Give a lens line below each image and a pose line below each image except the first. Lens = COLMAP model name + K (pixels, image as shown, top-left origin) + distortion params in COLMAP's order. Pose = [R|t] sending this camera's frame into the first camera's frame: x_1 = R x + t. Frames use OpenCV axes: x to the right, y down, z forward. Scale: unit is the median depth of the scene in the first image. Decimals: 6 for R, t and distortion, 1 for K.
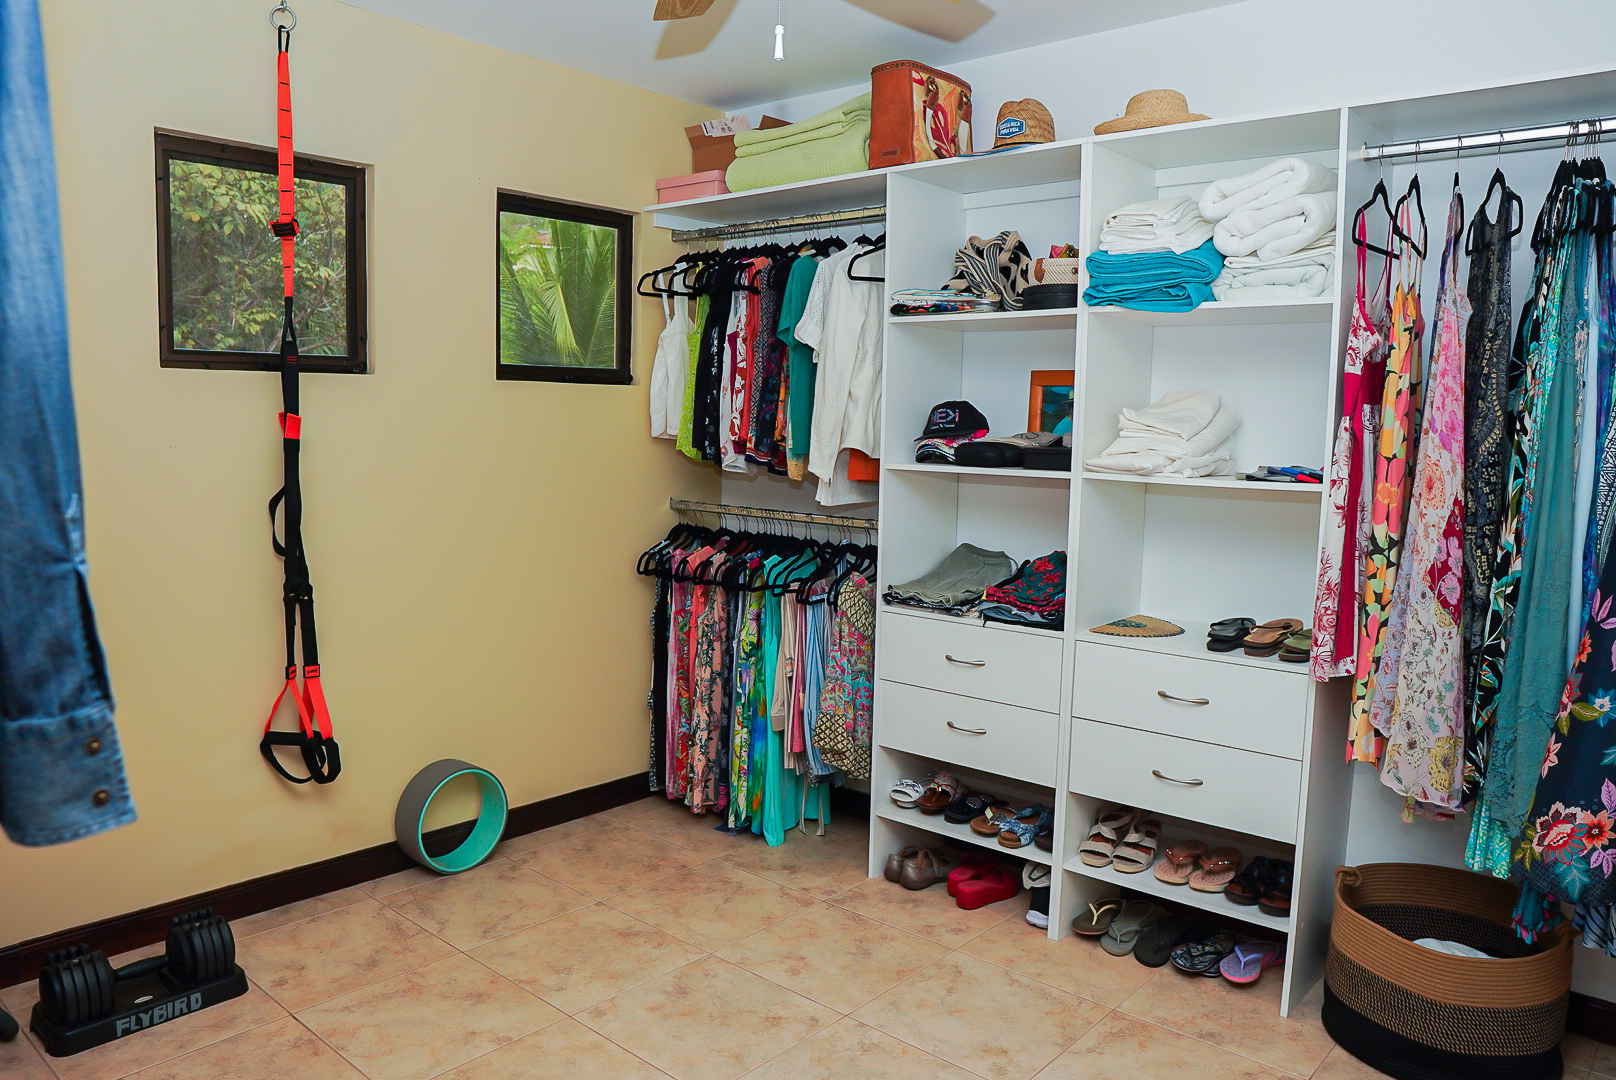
lens RADIAL K [[1135.9, 0, 802.1], [0, 1135.9, 537.9], [0, 0, 1]] dist [-0.080233, 0.040943]
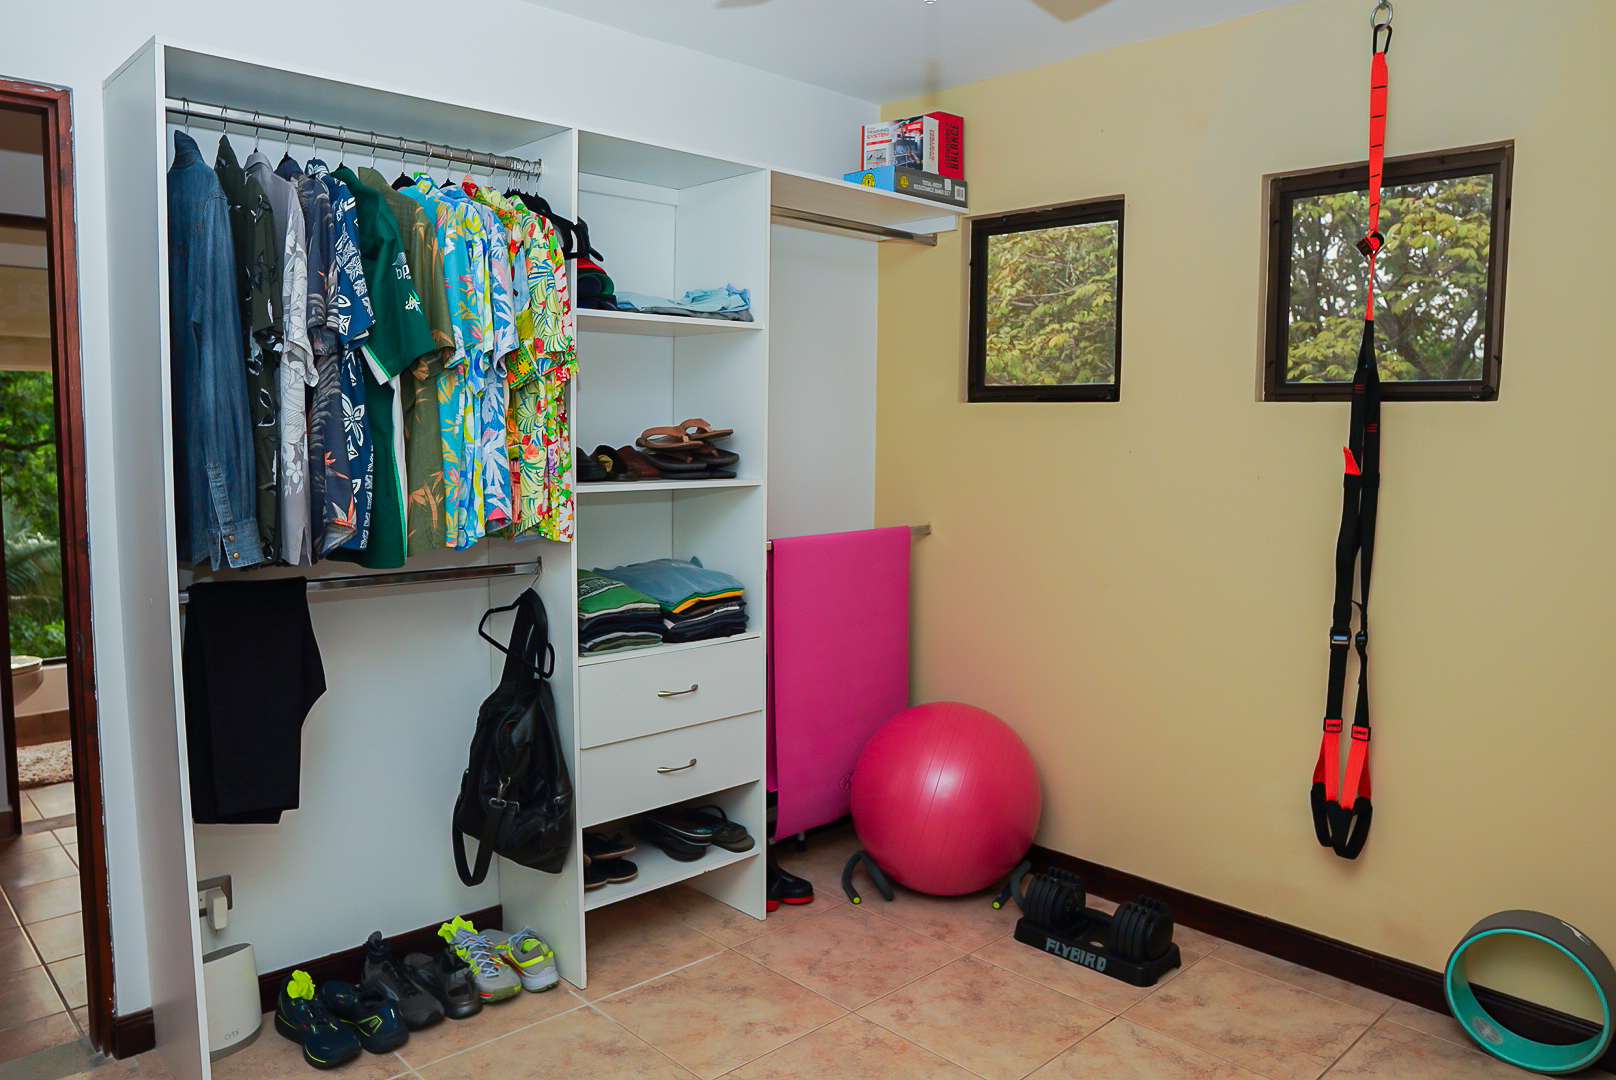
lens RADIAL K [[1135.9, 0, 802.0], [0, 1135.9, 542.8], [0, 0, 1]] dist [-0.080233, 0.040943]
pose [[-0.083050, 0.076910, -0.993573, 0.511940], [-0.121094, 0.988850, 0.086666, -0.059083], [0.989161, 0.127513, -0.072810, 0.644497]]
